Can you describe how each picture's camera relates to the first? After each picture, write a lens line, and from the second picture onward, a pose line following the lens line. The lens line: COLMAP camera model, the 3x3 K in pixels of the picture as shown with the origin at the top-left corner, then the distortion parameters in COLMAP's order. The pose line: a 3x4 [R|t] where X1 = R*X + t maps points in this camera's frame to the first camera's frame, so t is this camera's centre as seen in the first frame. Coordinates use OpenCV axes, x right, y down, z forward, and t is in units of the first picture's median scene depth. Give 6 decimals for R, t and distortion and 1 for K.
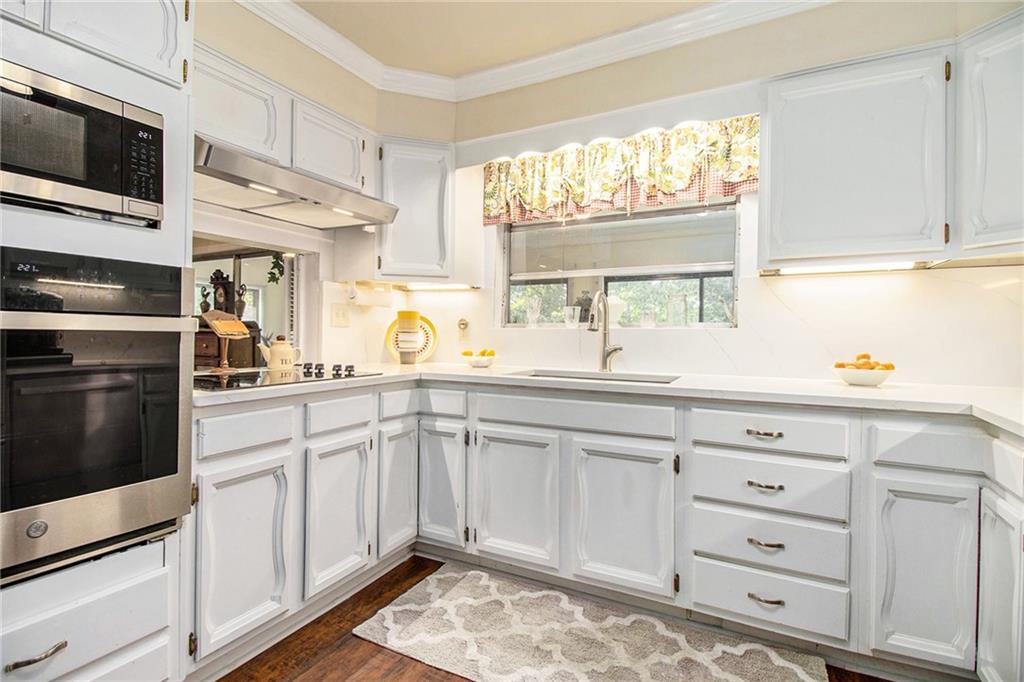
lens RADIAL K [[480.9, 0, 517.1], [0, 480.9, 346.9], [0, 0, 1]] dist [0.010067, -0.009110]
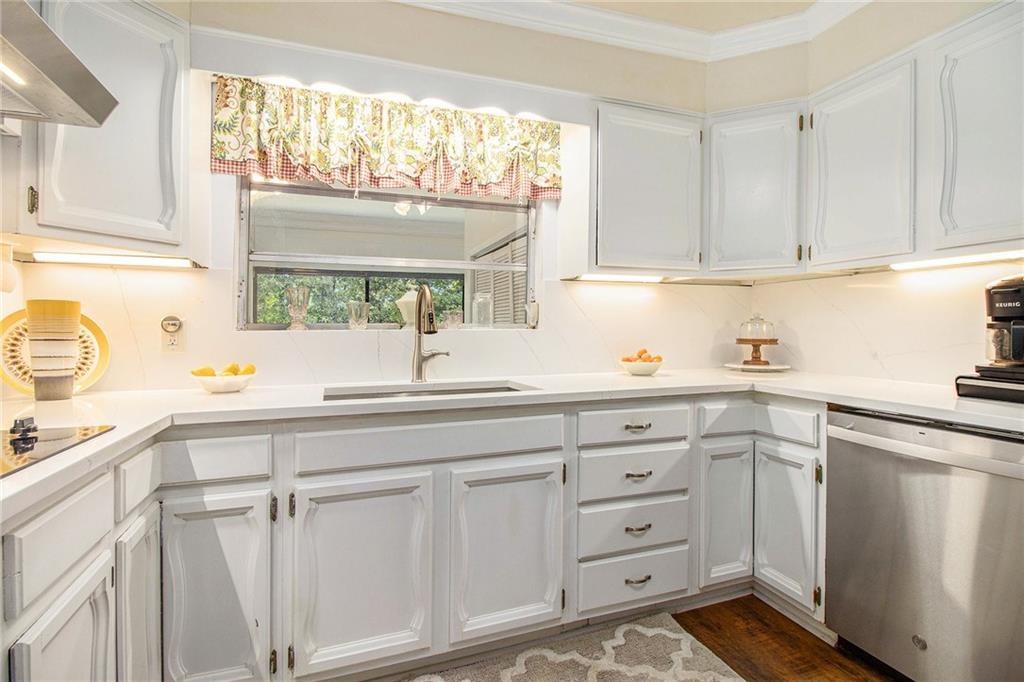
lens RADIAL K [[480.9, 0, 464.5], [0, 480.9, 340.2], [0, 0, 1]] dist [0.010067, -0.009110]
pose [[0.685142, -0.024557, 0.727995, -0.405881], [0.033145, 0.999447, 0.002519, -0.022543], [-0.727655, 0.022404, 0.685578, 0.411929]]
